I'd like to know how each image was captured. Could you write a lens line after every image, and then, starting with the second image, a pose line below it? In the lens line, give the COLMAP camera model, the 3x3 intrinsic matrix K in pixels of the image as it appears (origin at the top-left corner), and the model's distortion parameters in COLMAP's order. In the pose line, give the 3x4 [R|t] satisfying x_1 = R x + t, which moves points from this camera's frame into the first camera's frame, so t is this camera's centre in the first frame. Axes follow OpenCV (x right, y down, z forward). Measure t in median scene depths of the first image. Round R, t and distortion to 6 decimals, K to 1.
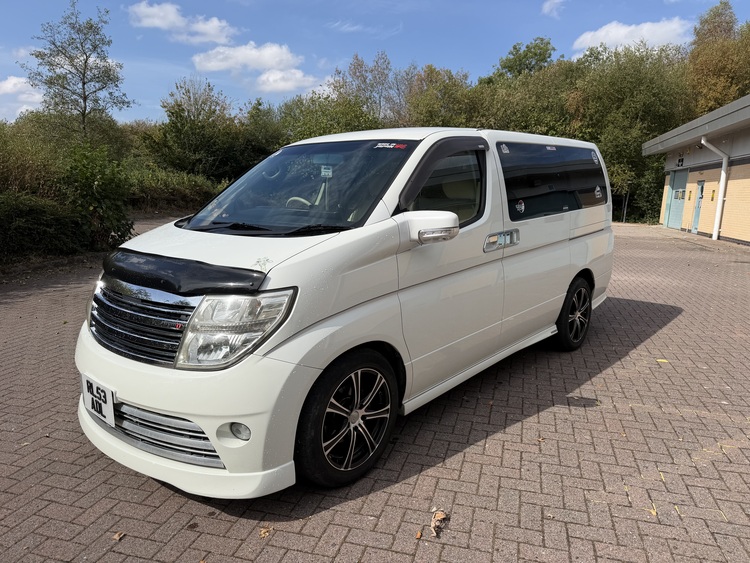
lens RADIAL K [[521.0, 0, 375.0], [0, 521.0, 281.5], [0, 0, 1]] dist [0.005967, -0.027135]
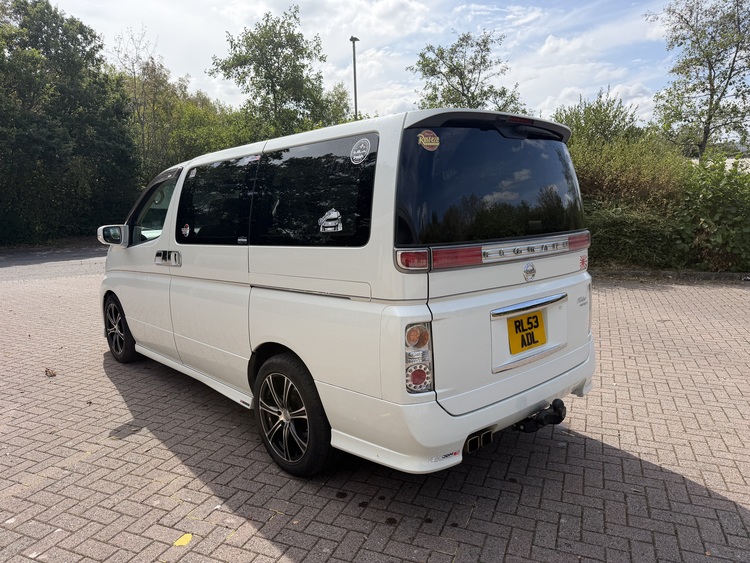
lens RADIAL K [[531.0, 0, 368.7], [0, 531.0, 279.9], [0, 0, 1]] dist [0.007873, -0.000807]
pose [[-0.119383, 0.140793, -0.982815, 1.097825], [-0.158133, 0.974562, 0.158819, -0.236473], [0.980174, 0.174376, -0.094082, 1.275407]]
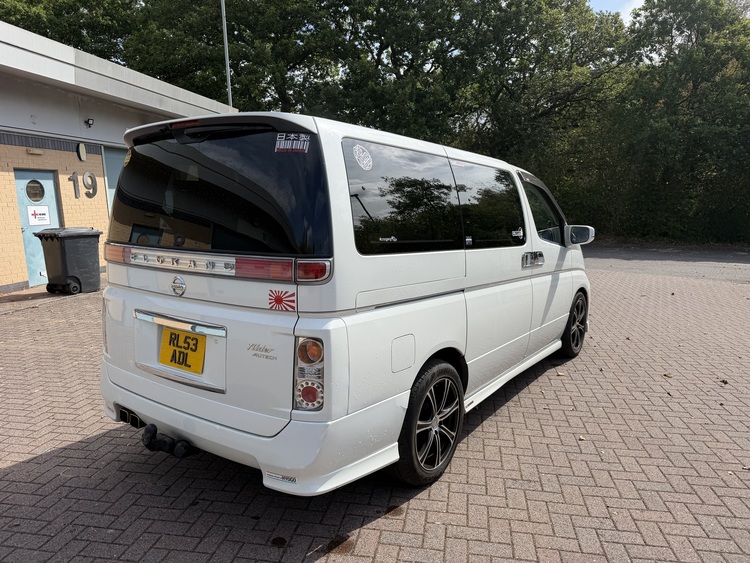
lens RADIAL K [[531.0, 0, 368.7], [0, 531.0, 279.9], [0, 0, 1]] dist [0.007873, -0.000807]
pose [[-0.995078, 0.006412, -0.098884, 0.285578], [-0.025135, 0.948933, 0.314475, -0.374292], [0.095851, 0.315413, -0.944101, 1.987896]]
